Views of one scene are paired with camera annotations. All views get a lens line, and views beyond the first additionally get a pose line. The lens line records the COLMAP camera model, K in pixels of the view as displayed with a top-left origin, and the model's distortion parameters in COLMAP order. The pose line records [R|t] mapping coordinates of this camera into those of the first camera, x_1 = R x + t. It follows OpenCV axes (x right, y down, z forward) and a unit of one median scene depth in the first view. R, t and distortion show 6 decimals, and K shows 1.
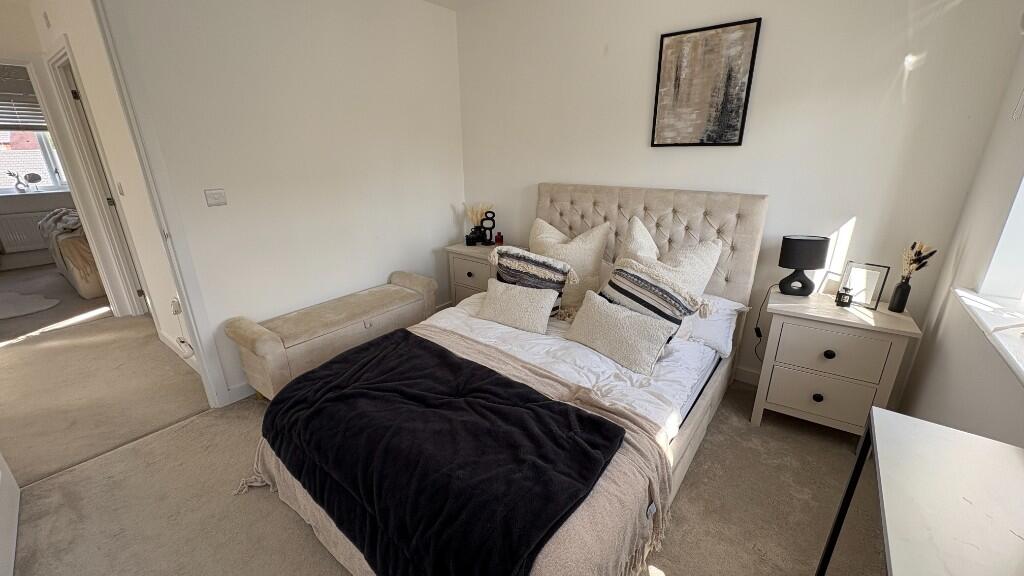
lens RADIAL K [[407.4, 0, 514.0], [0, 407.4, 286.6], [0, 0, 1]] dist [0.001544, -0.000261]
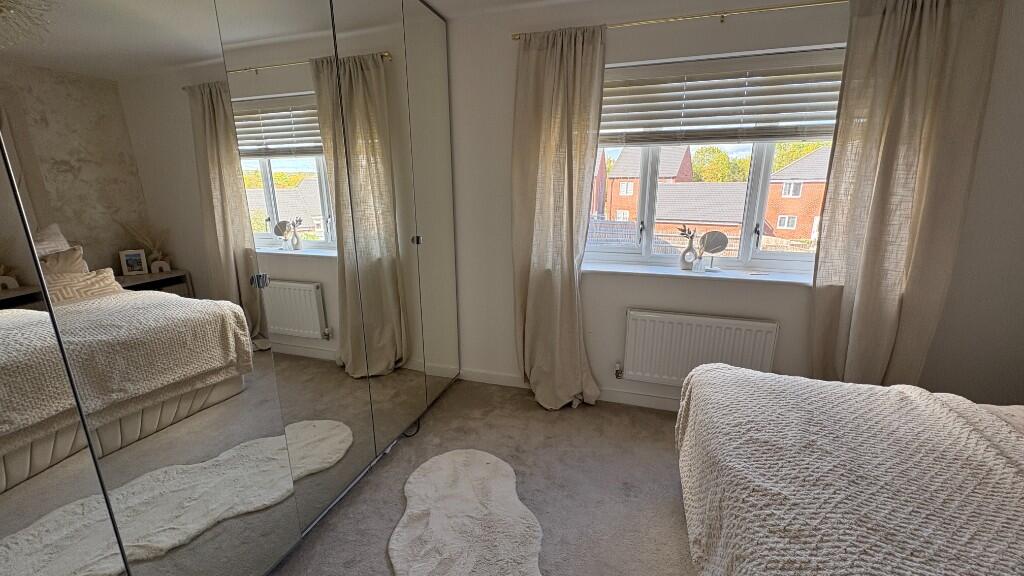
lens RADIAL K [[407.4, 0, 510.4], [0, 407.4, 286.6], [0, 0, 1]] dist [0.001544, -0.000261]
pose [[0.335141, 0.229217, -0.913860, -0.832731], [-0.303516, 0.944512, 0.125596, -0.208979], [0.891941, 0.235278, 0.386116, 0.634285]]
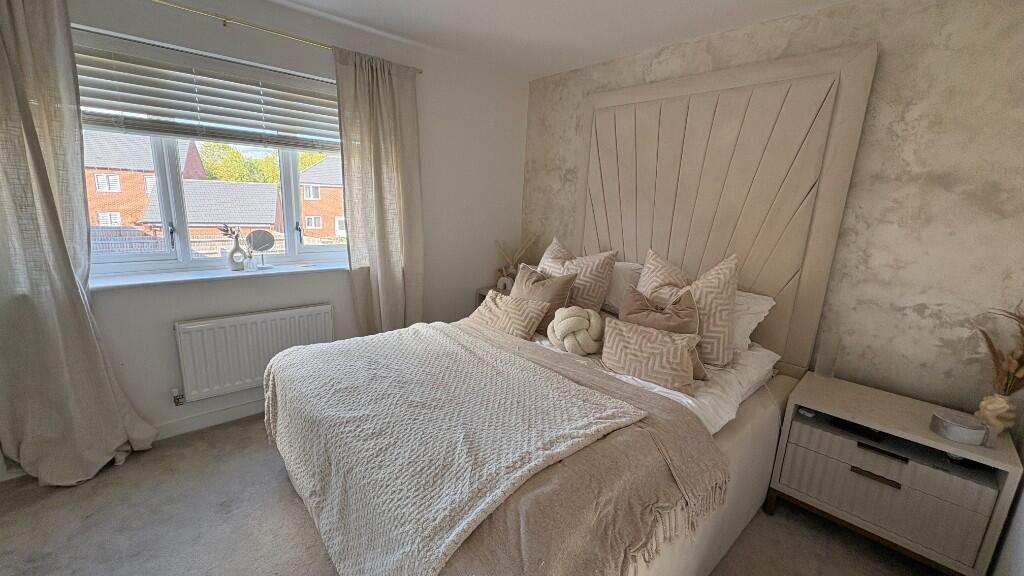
lens RADIAL K [[407.4, 0, 510.8], [0, 407.4, 286.9], [0, 0, 1]] dist [0.001544, -0.000261]
pose [[0.980310, 0.089221, -0.176161, -0.811217], [-0.109401, 0.988073, -0.108369, -0.194621], [0.164391, 0.125508, 0.978378, 0.591933]]
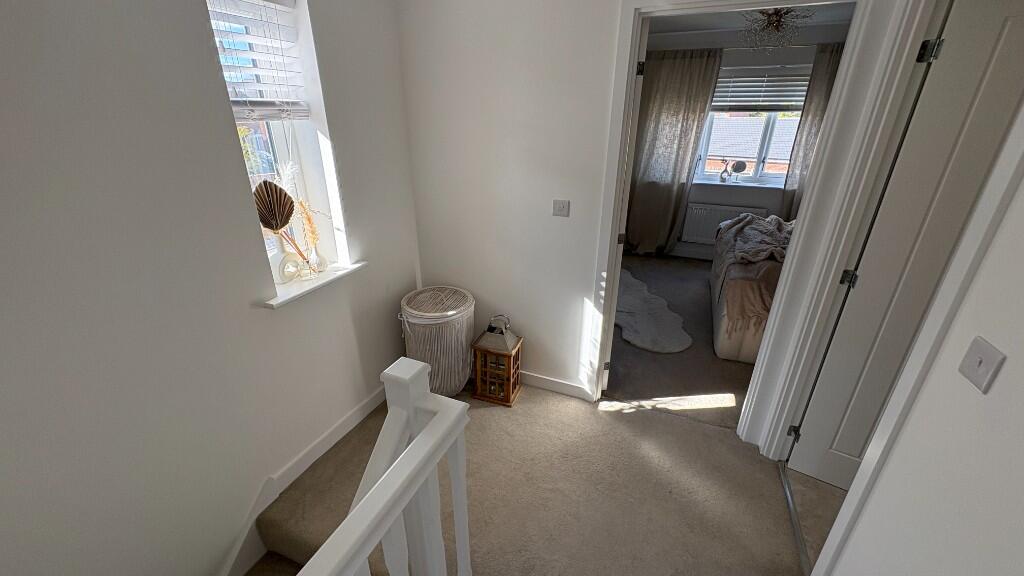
lens RADIAL K [[407.4, 0, 515.7], [0, 407.4, 286.0], [0, 0, 1]] dist [0.001544, -0.000261]
pose [[0.255088, 0.380508, -0.888900, -0.432280], [-0.322590, 0.900132, 0.292742, -0.139633], [0.911518, 0.212075, 0.352361, 0.313080]]
